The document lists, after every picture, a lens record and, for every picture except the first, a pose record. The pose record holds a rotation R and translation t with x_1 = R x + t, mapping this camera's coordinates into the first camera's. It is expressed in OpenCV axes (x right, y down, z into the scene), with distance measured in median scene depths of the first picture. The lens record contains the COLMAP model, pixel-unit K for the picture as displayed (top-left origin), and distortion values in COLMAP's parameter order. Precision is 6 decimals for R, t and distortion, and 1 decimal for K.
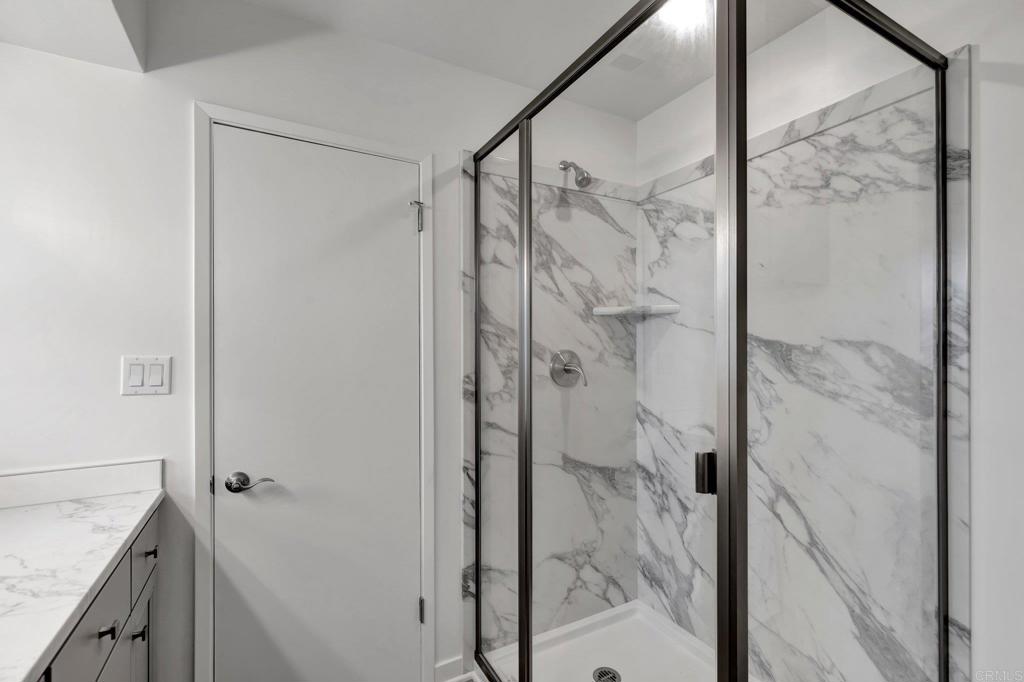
lens RADIAL K [[461.2, 0, 512.0], [0, 461.2, 341.0], [0, 0, 1]] dist [0.008997, -0.001673]
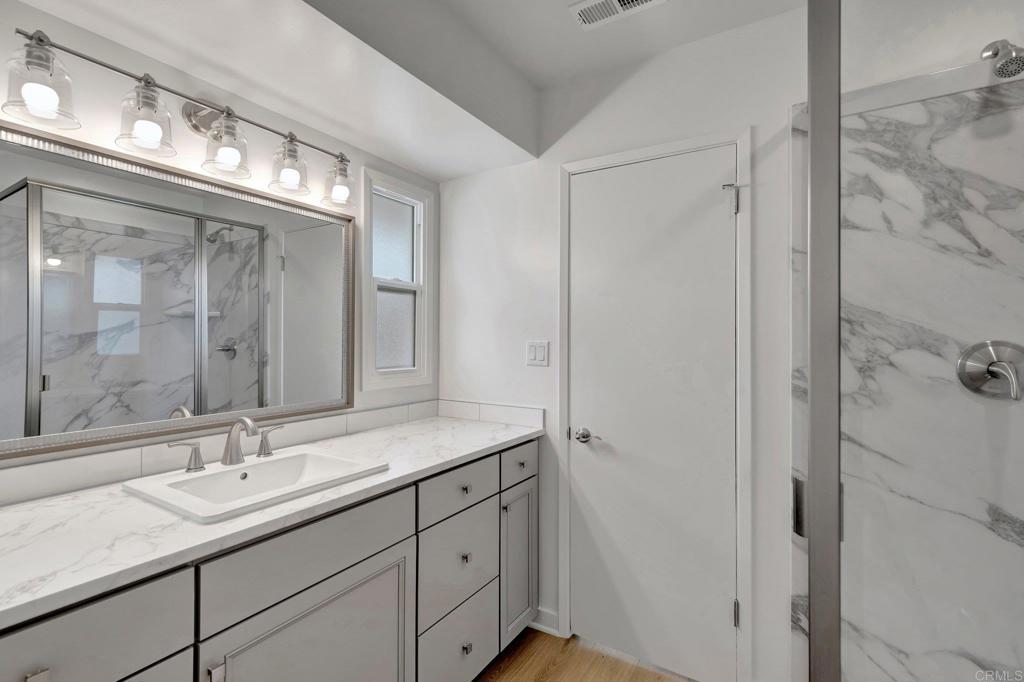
lens RADIAL K [[461.2, 0, 512.0], [0, 461.2, 341.0], [0, 0, 1]] dist [0.008997, -0.001673]
pose [[0.490921, 0.001724, -0.871202, 0.385686], [-0.004100, 0.999992, -0.000332, 0.025329], [0.871194, 0.003734, 0.490924, 0.125940]]
